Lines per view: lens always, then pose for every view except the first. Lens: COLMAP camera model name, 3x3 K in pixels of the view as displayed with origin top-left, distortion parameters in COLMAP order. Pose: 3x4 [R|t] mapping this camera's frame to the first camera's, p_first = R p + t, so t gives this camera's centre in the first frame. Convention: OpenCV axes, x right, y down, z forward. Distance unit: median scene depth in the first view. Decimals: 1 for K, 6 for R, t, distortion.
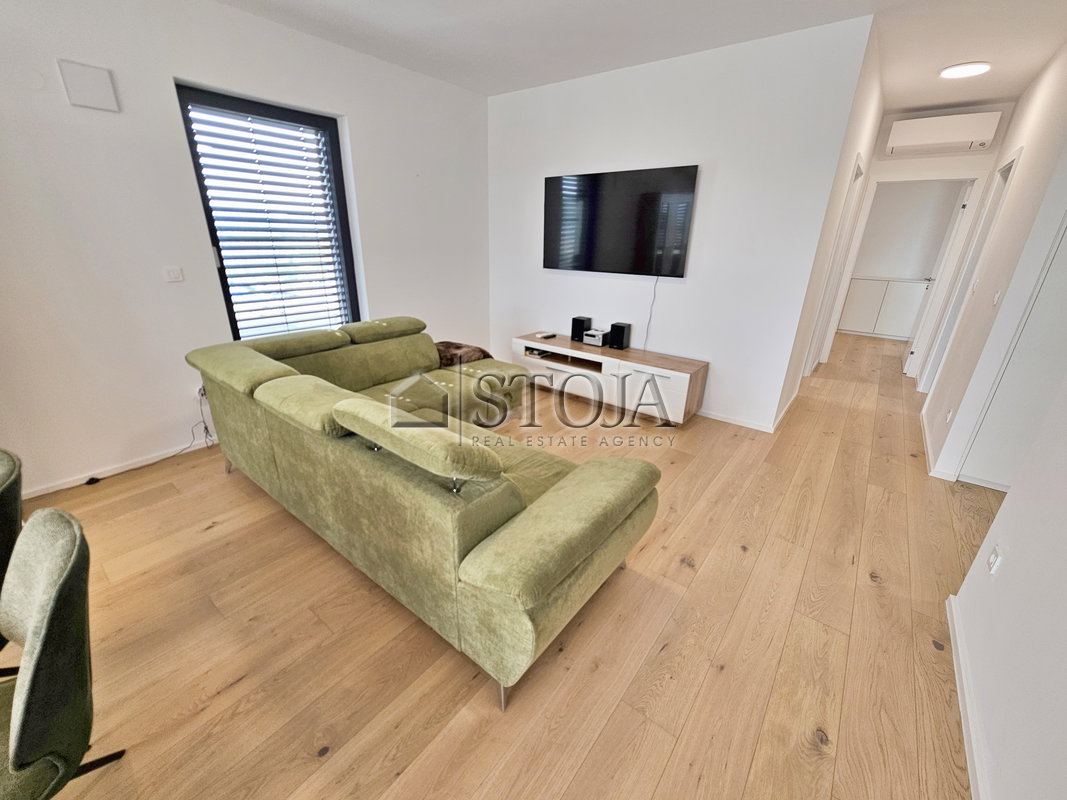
lens RADIAL K [[430.7, 0, 531.4], [0, 430.7, 400.2], [0, 0, 1]] dist [-0.000770, -0.001266]
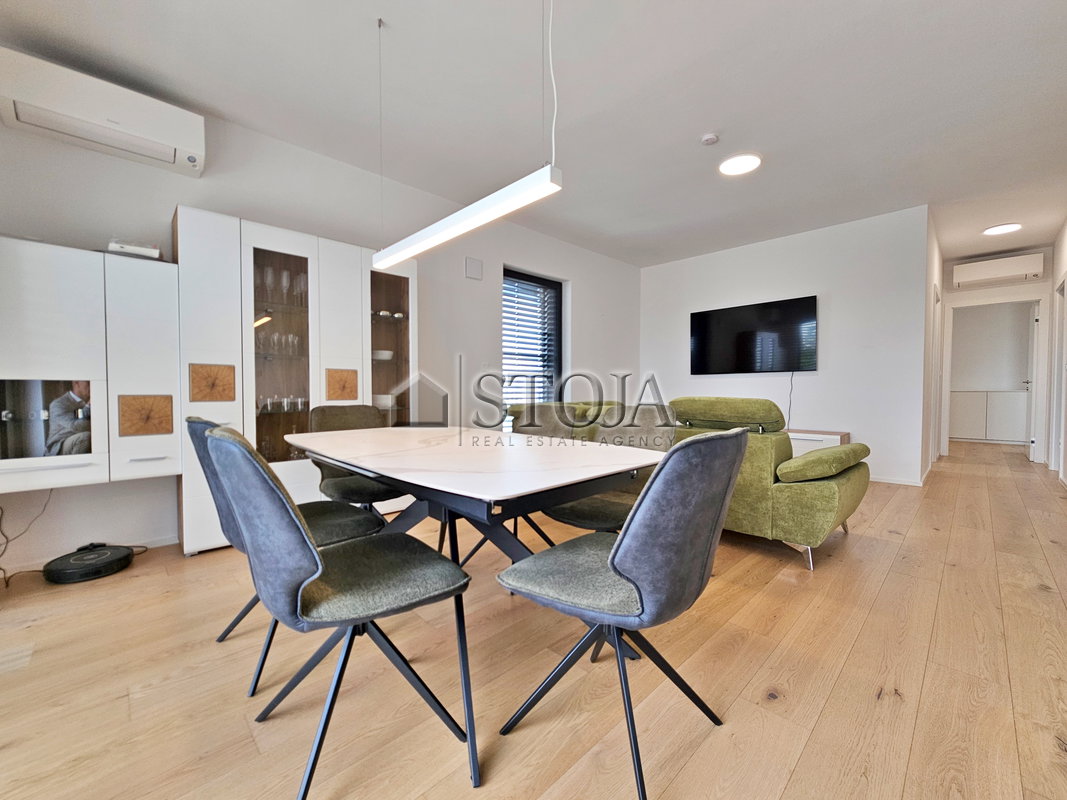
lens RADIAL K [[430.7, 0, 533.5], [0, 430.7, 402.0], [0, 0, 1]] dist [-0.000770, -0.001266]
pose [[0.991250, -0.020704, -0.130363, -0.310789], [-0.024619, 0.941292, -0.336694, 0.251573], [0.129681, 0.336957, 0.932546, -0.296527]]
